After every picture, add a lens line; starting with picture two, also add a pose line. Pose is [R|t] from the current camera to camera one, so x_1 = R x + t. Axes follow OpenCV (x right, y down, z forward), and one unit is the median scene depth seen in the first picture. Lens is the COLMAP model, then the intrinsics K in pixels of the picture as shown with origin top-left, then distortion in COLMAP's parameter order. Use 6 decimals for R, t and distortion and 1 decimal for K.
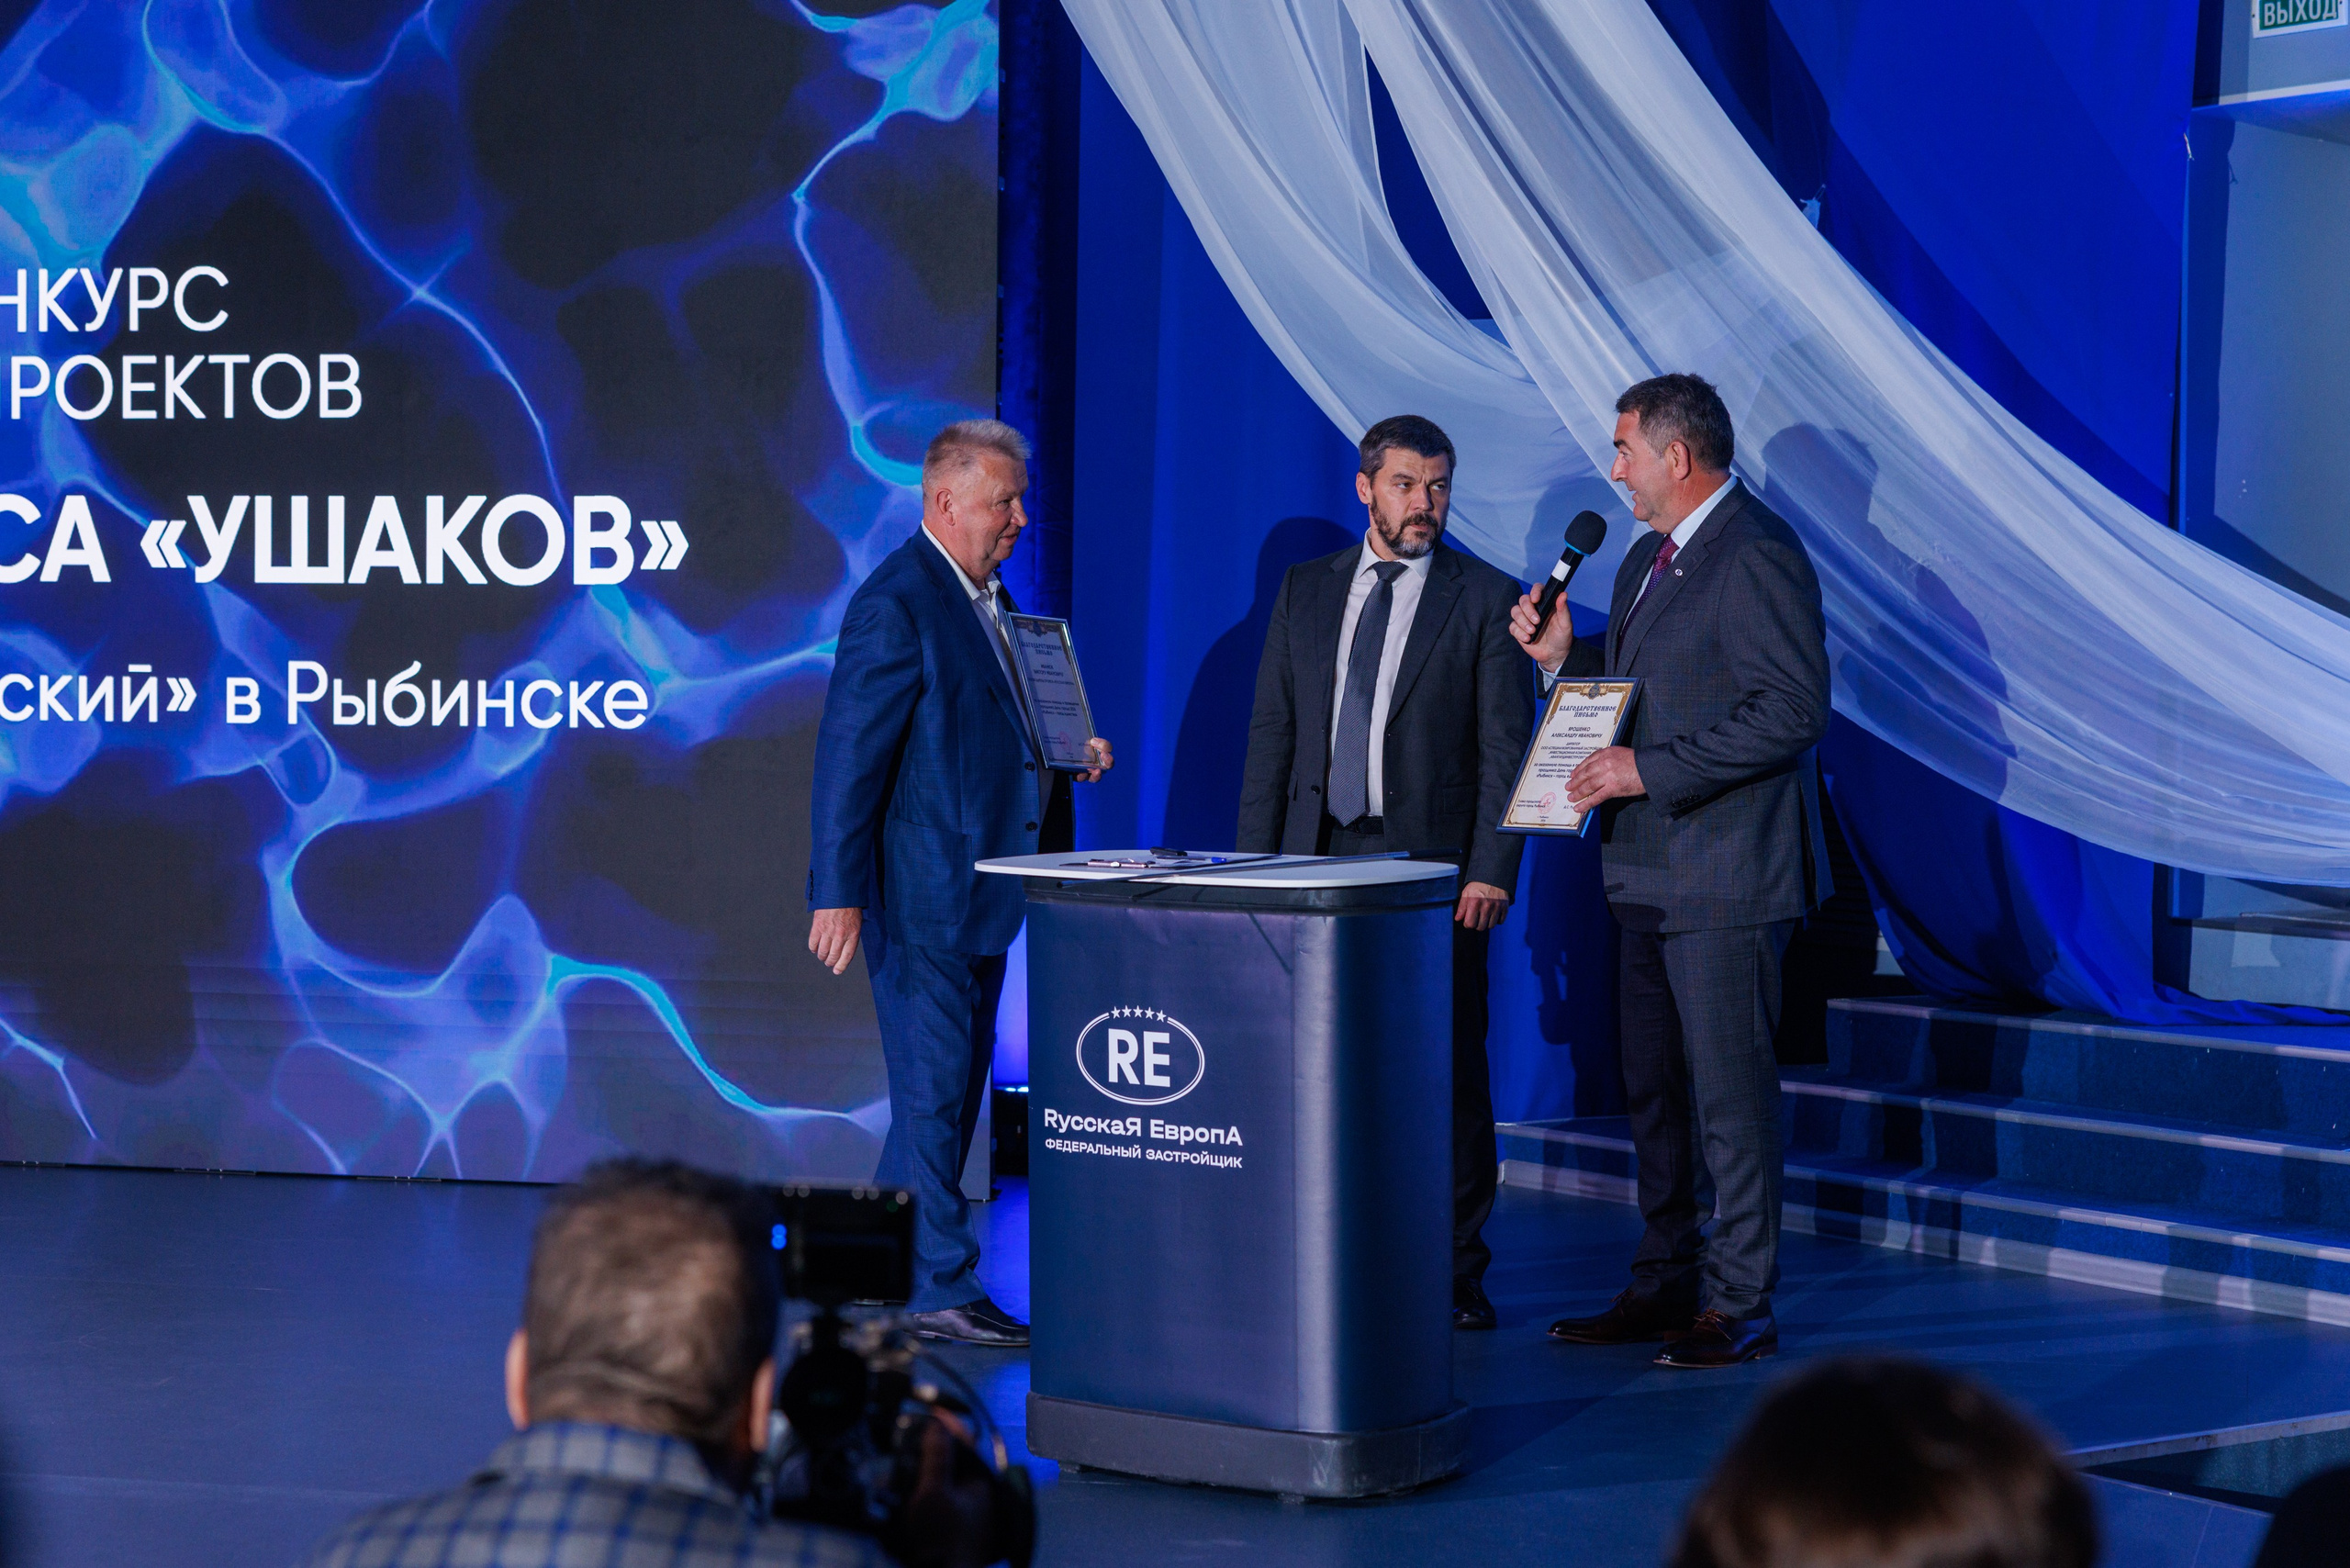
lens RADIAL K [[4719.6, 0, 1174.3], [0, 4719.6, 847.4], [0, 0, 1]] dist [0.026402, 0.138858]
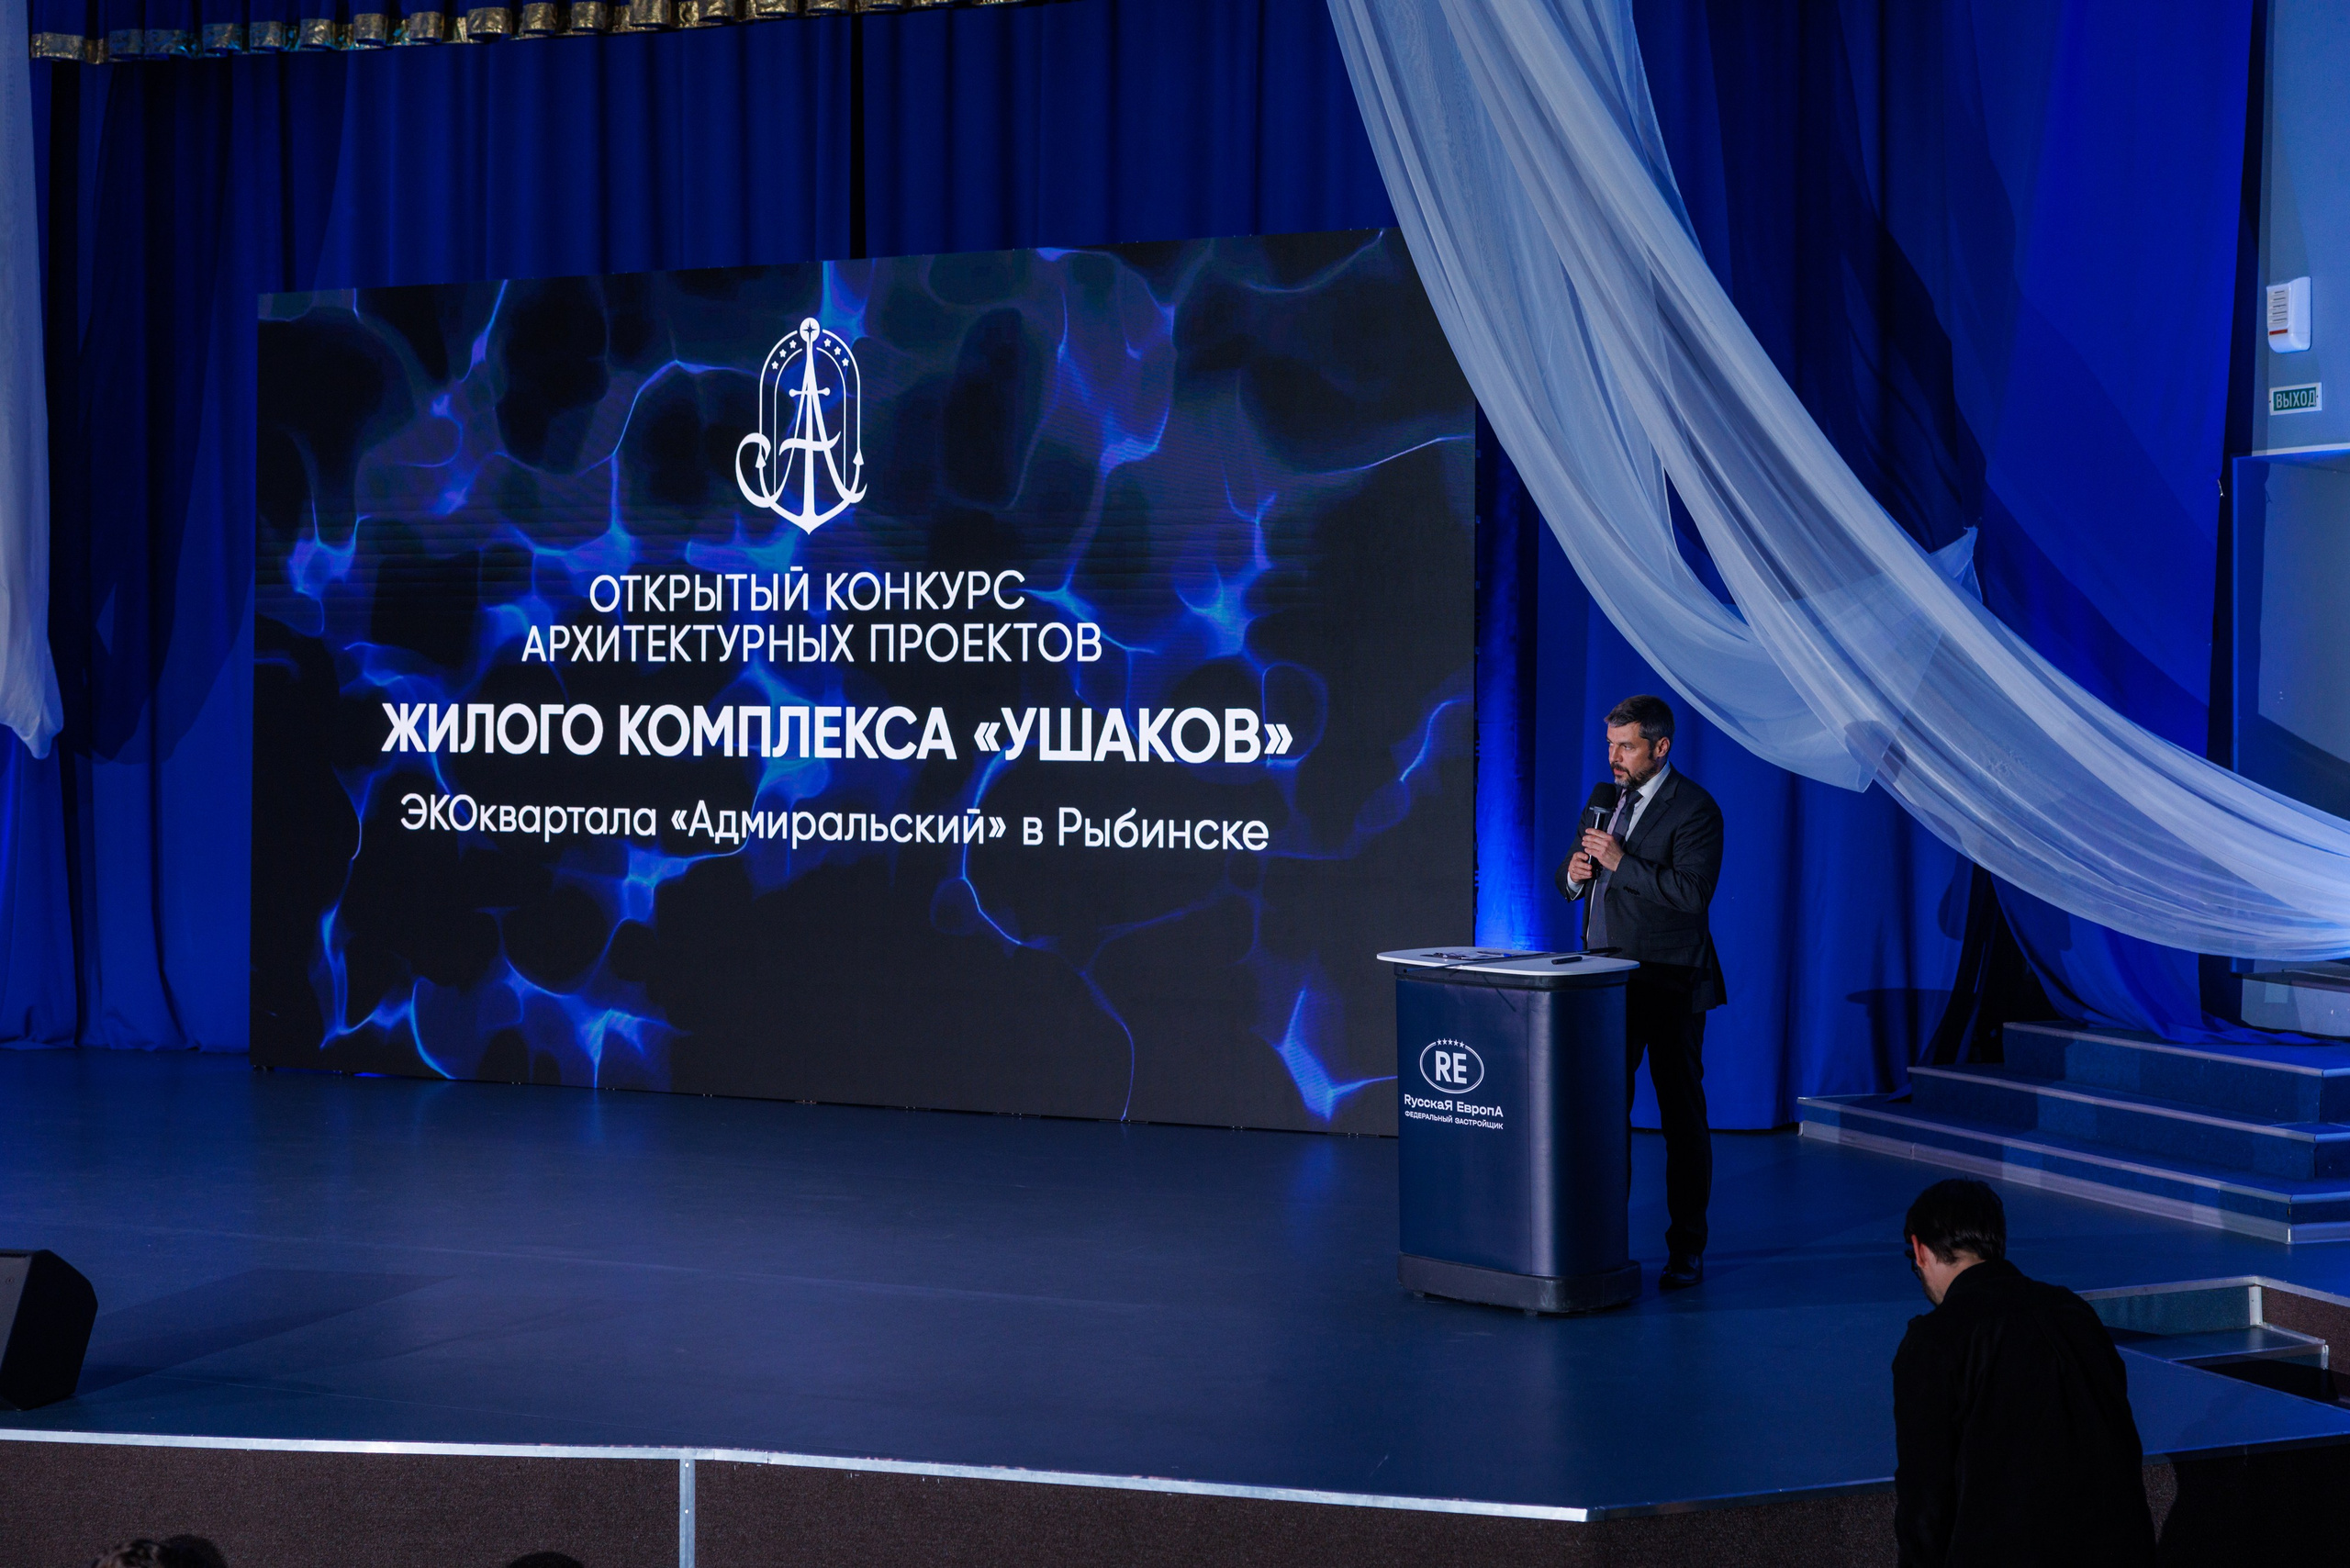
lens RADIAL K [[3732.0, 0, 1177.1], [0, 3732.0, 781.5], [0, 0, 1]] dist [0.015486, 0.039425]
pose [[0.980510, -0.001909, -0.196459, 0.111008], [-0.001556, 0.999846, -0.017479, -0.025890], [0.196462, 0.017444, 0.980356, -0.277270]]
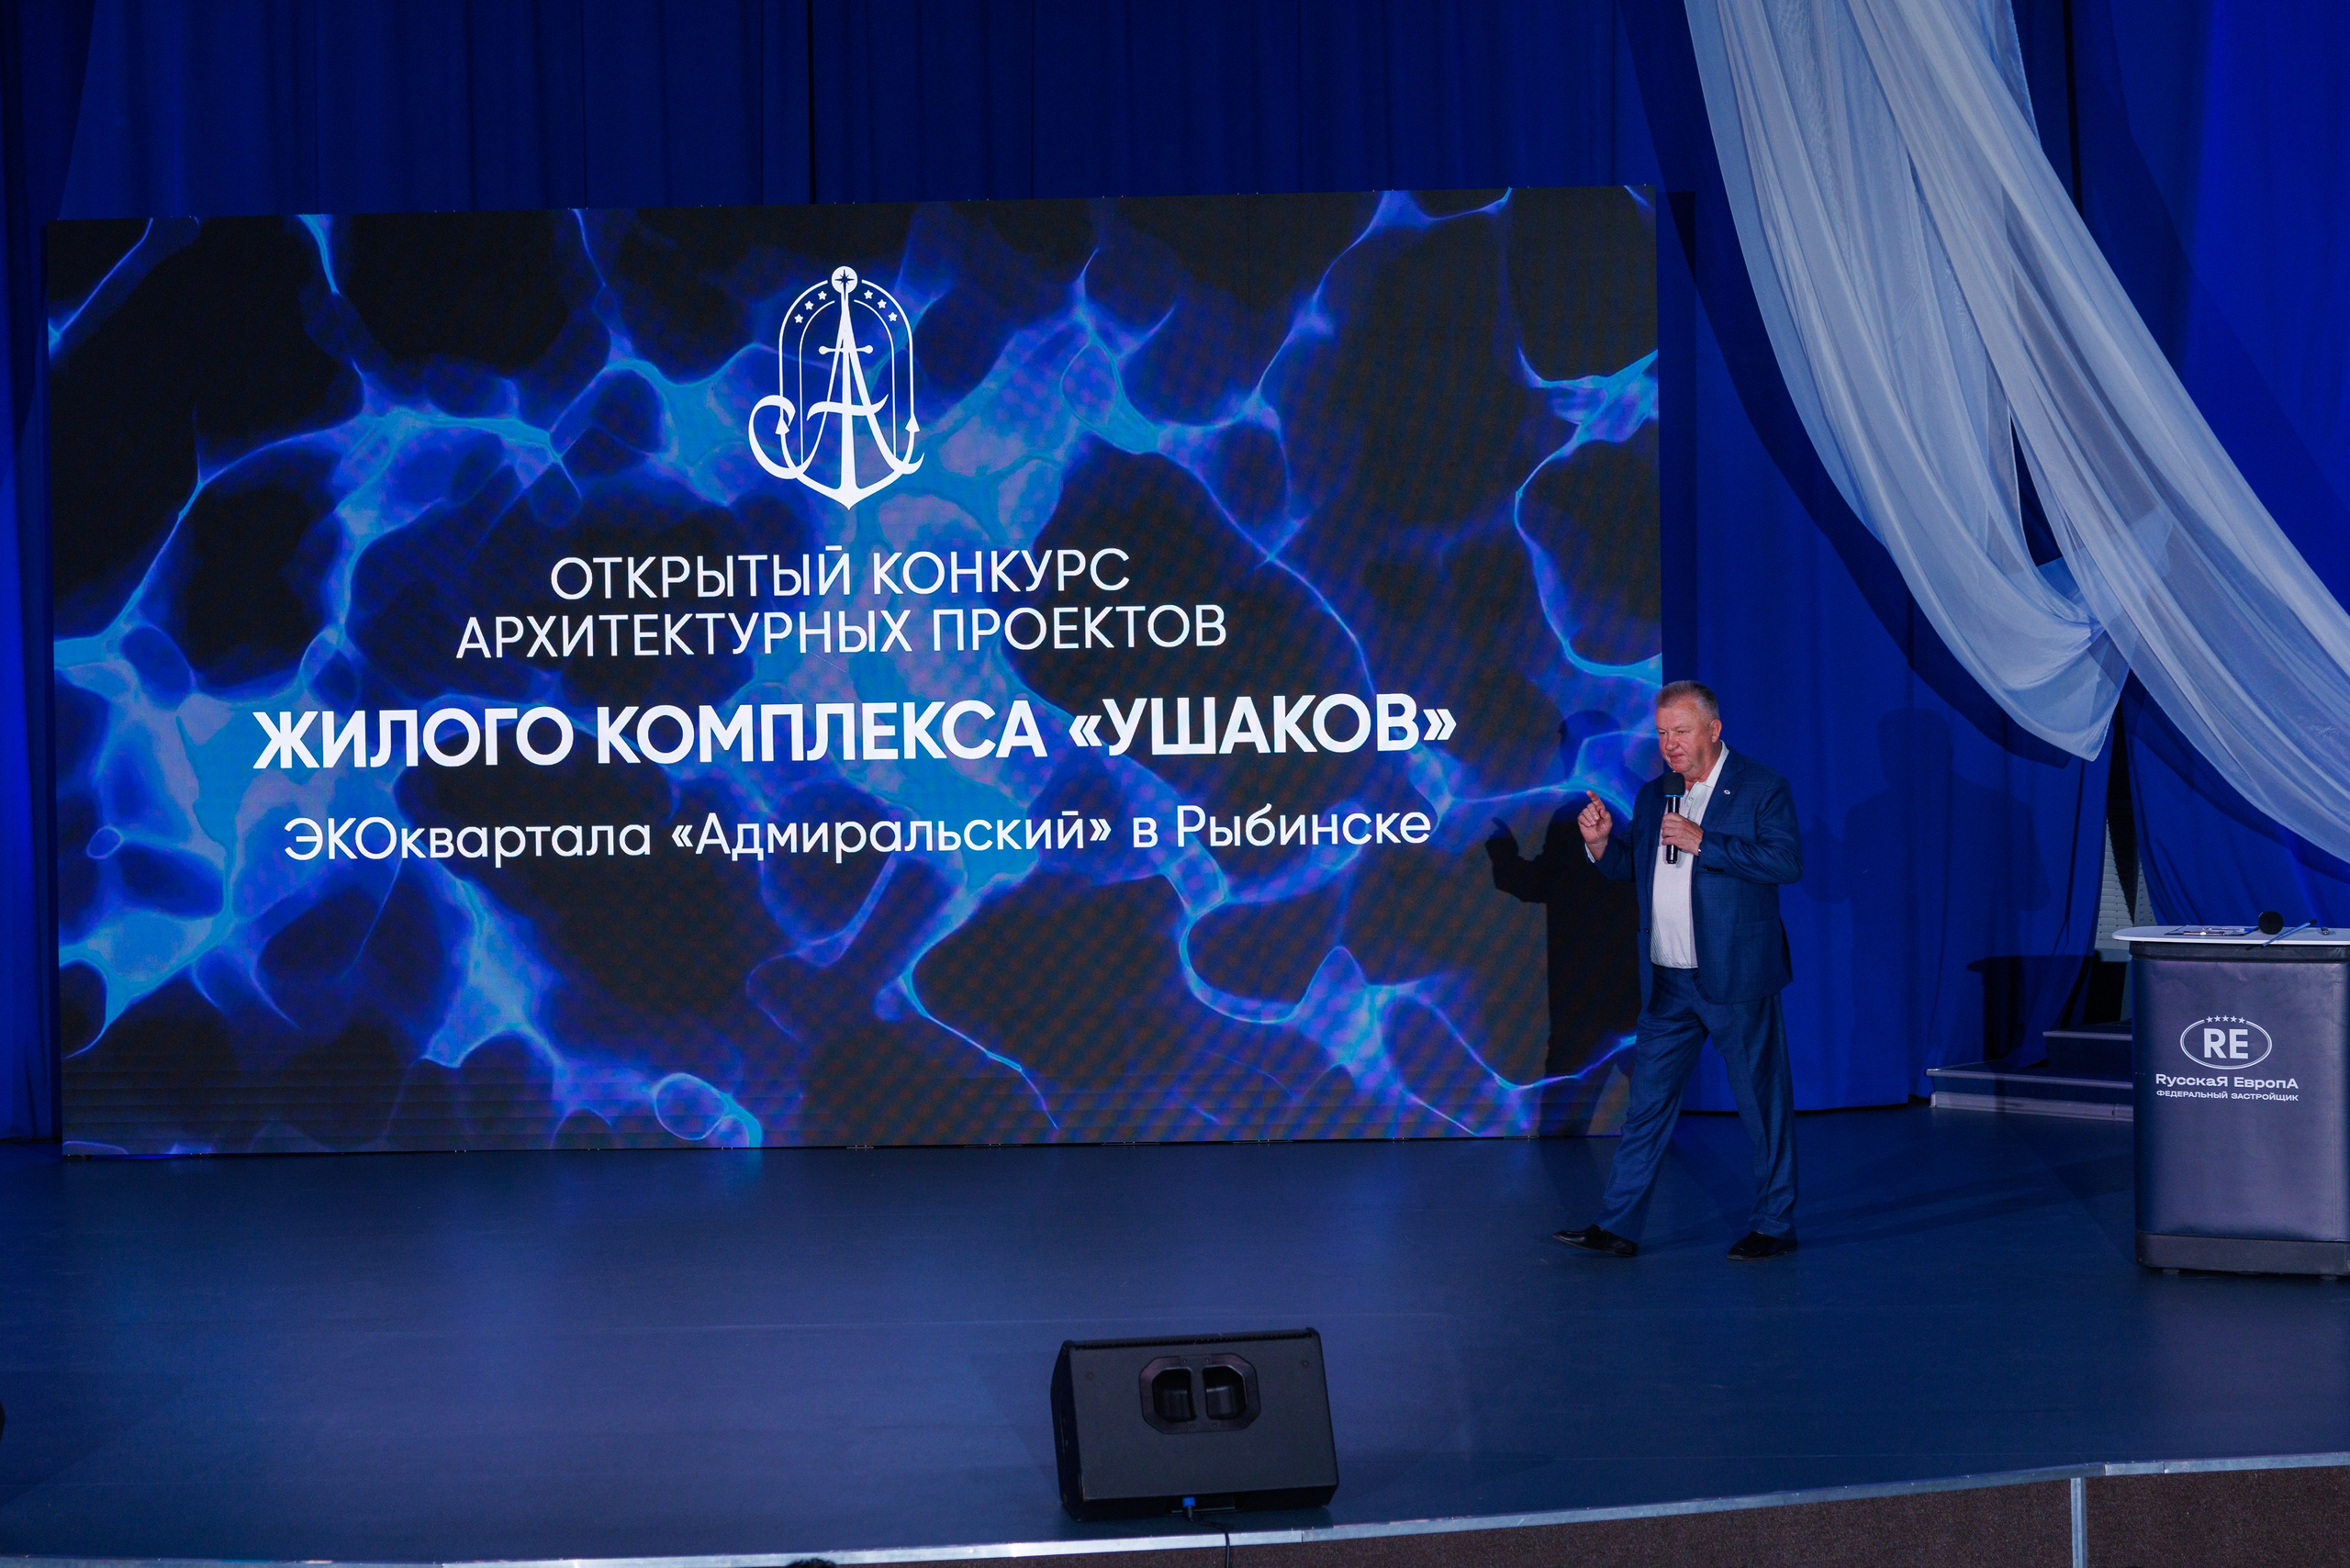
lens RADIAL K [[4229.4, 0, 1168.9], [0, 4229.4, 747.1], [0, 0, 1]] dist [0.013718, 0.105790]
pose [[0.972450, -0.032762, 0.230799, -0.507307], [0.036313, 0.999278, -0.011156, -0.043441], [-0.230267, 0.019230, 0.972938, -0.328996]]
